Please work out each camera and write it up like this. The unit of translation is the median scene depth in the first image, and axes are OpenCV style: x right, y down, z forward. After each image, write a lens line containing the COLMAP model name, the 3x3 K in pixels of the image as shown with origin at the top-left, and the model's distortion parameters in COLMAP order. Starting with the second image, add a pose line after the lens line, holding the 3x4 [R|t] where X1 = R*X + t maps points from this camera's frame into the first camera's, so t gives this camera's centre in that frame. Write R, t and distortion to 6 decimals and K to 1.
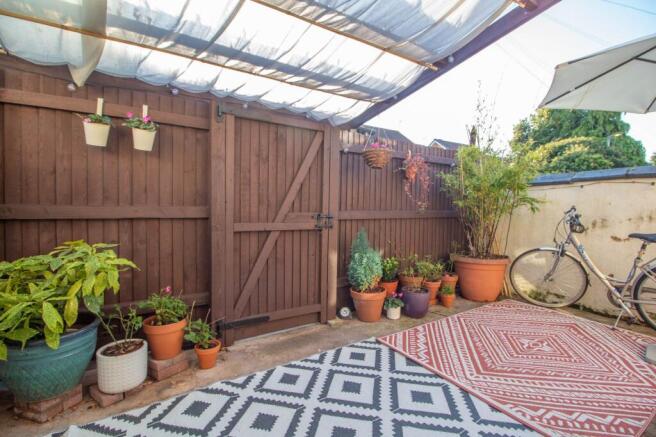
lens RADIAL K [[306.5, 0, 327.2], [0, 306.5, 214.6], [0, 0, 1]] dist [-0.001508, -0.000627]
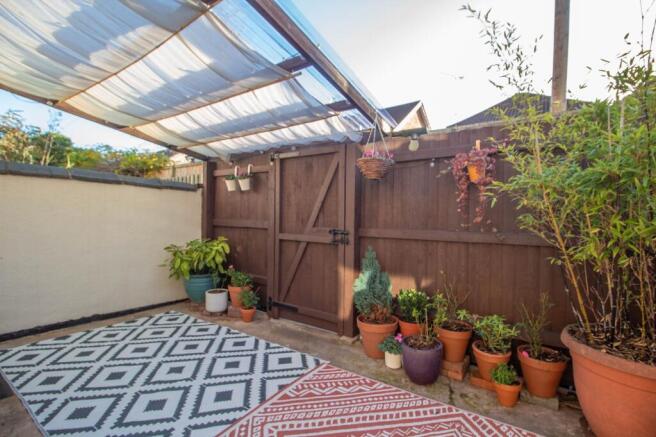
lens RADIAL K [[307.5, 0, 336.4], [0, 307.5, 215.5], [0, 0, 1]] dist [-0.000051, -0.000195]
pose [[0.385466, -0.003229, -0.922716, 1.045630], [-0.024879, 0.999594, -0.013891, -0.038800], [0.922387, 0.028311, 0.385229, 0.647487]]
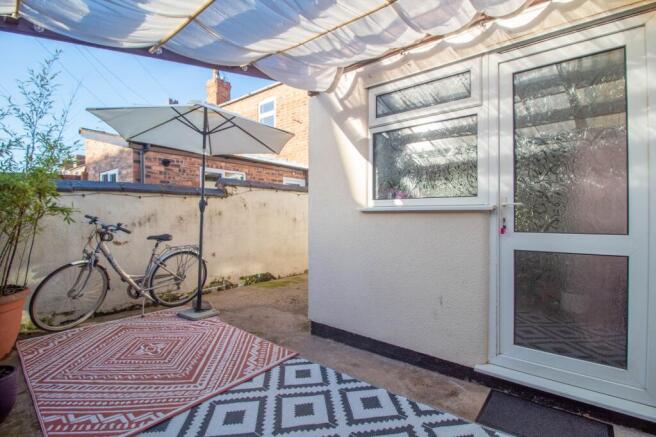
lens RADIAL K [[307.5, 0, 336.4], [0, 307.5, 215.5], [0, 0, 1]] dist [-0.000051, -0.000195]
pose [[-0.318001, -0.018115, 0.947917, -0.492405], [0.028196, 0.999195, 0.028554, -0.040752], [-0.947671, 0.035807, -0.317234, 0.690992]]
